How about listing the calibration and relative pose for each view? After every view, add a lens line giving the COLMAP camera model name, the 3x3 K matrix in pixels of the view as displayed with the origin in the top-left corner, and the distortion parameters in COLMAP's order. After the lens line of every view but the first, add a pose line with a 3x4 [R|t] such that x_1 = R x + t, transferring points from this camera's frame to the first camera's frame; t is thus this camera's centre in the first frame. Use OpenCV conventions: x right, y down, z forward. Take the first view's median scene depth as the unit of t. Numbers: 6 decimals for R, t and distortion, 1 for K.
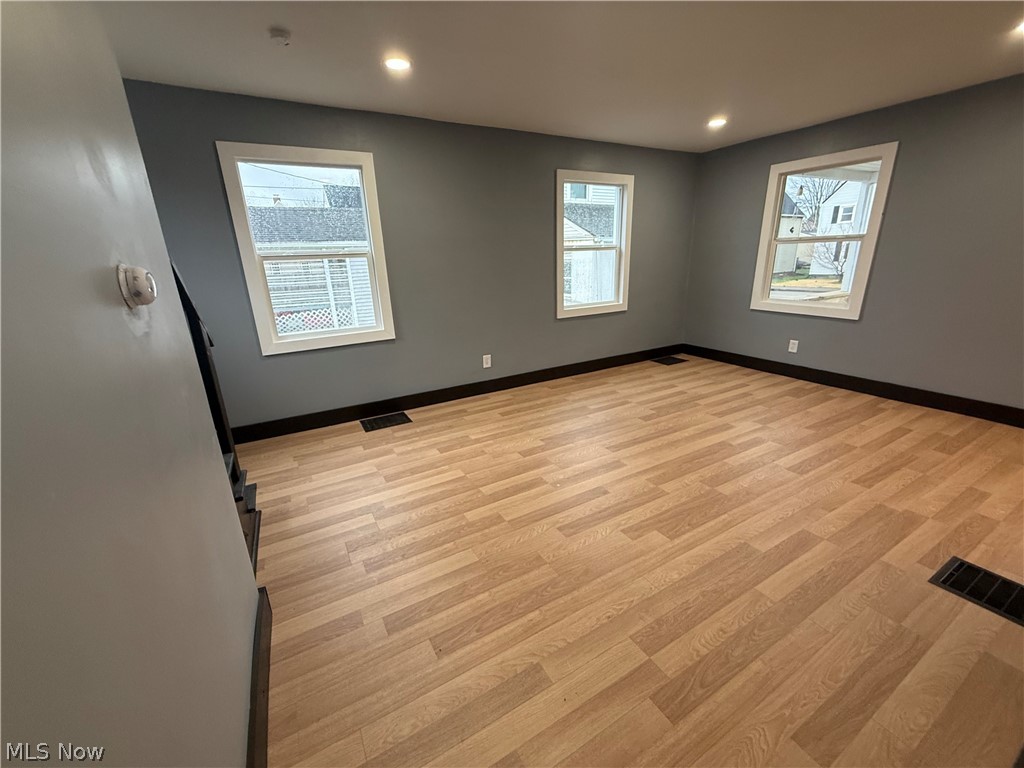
lens RADIAL K [[406.9, 0, 509.2], [0, 406.9, 383.4], [0, 0, 1]] dist [-0.000598, -0.000057]
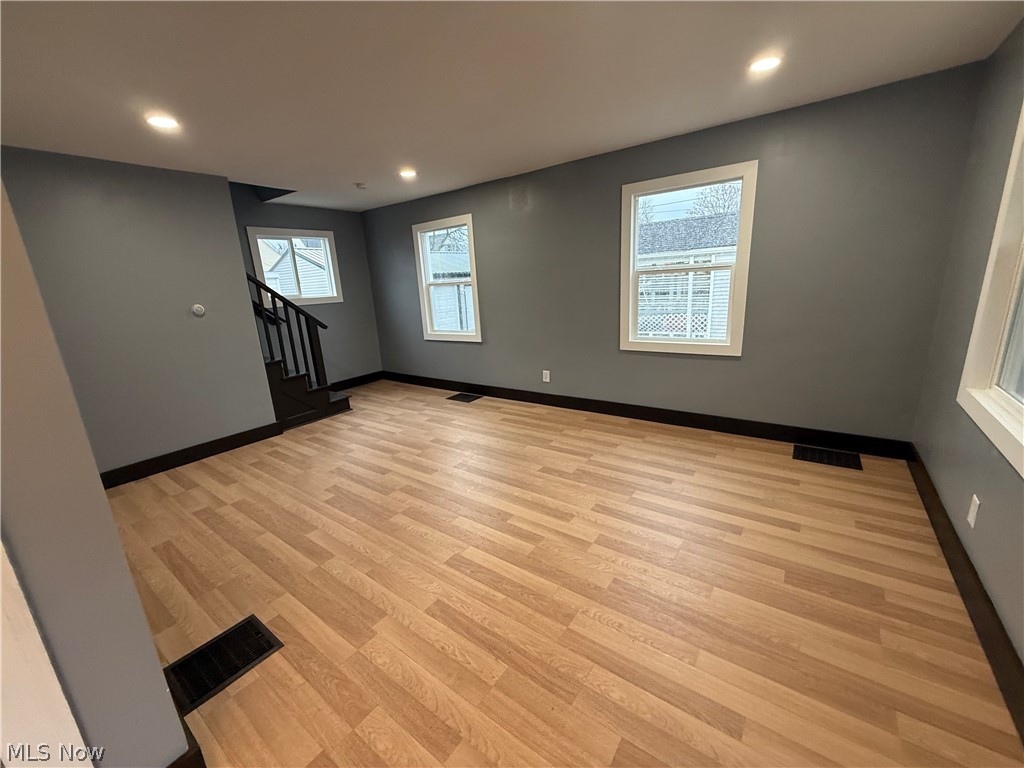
lens RADIAL K [[409.2, 0, 510.2], [0, 409.2, 383.7], [0, 0, 1]] dist [0.000000, 0.000159]
pose [[0.416401, 0.235255, -0.878217, 1.098734], [-0.227752, 0.962135, 0.149748, -0.222433], [0.880193, 0.137661, 0.454214, 0.524663]]
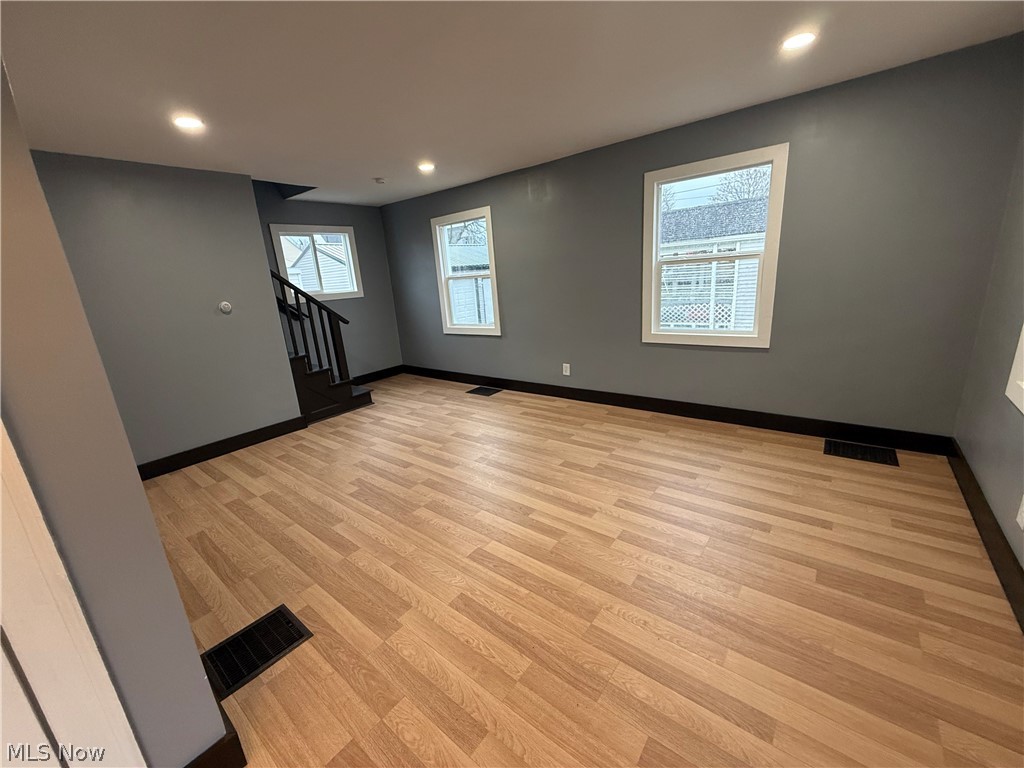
lens RADIAL K [[409.2, 0, 510.2], [0, 409.2, 383.7], [0, 0, 1]] dist [0.000000, 0.000159]
pose [[0.378650, 0.249852, -0.891178, 1.091743], [-0.216071, 0.960130, 0.177378, -0.224188], [0.899966, 0.125393, 0.417539, 0.520852]]
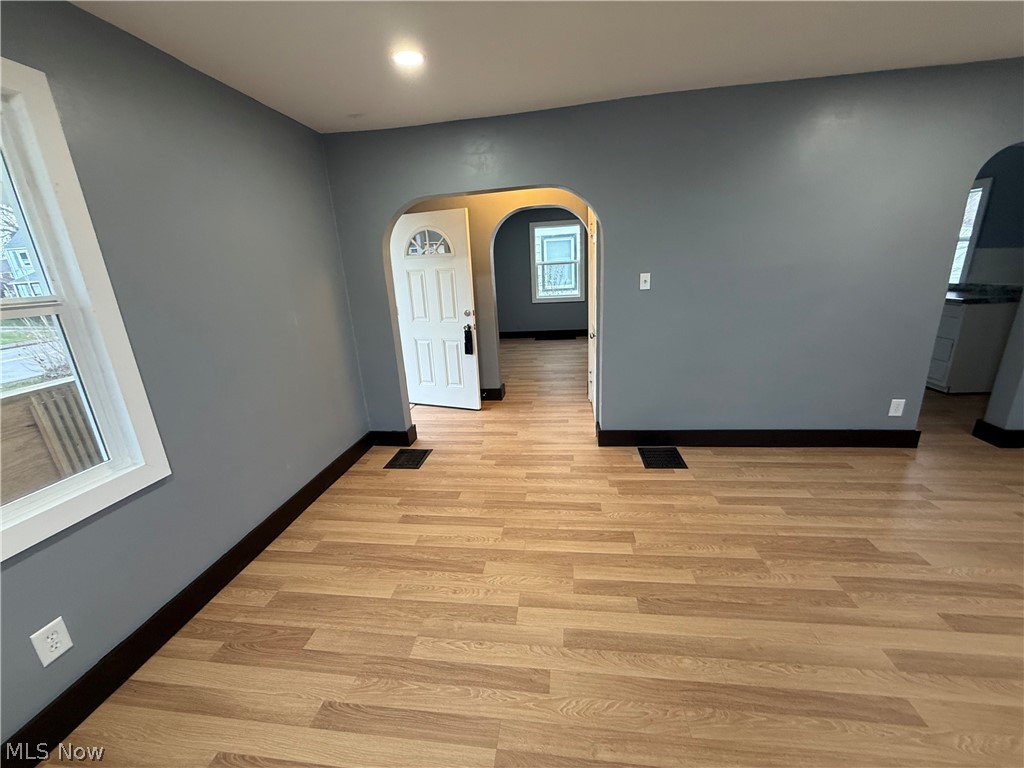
lens RADIAL K [[406.9, 0, 509.2], [0, 406.9, 383.4], [0, 0, 1]] dist [-0.000598, -0.000057]
pose [[-0.797636, -0.093305, 0.595879, 0.330209], [0.255549, 0.842618, 0.474014, -0.418907], [-0.546326, 0.530367, -0.648258, 1.194832]]
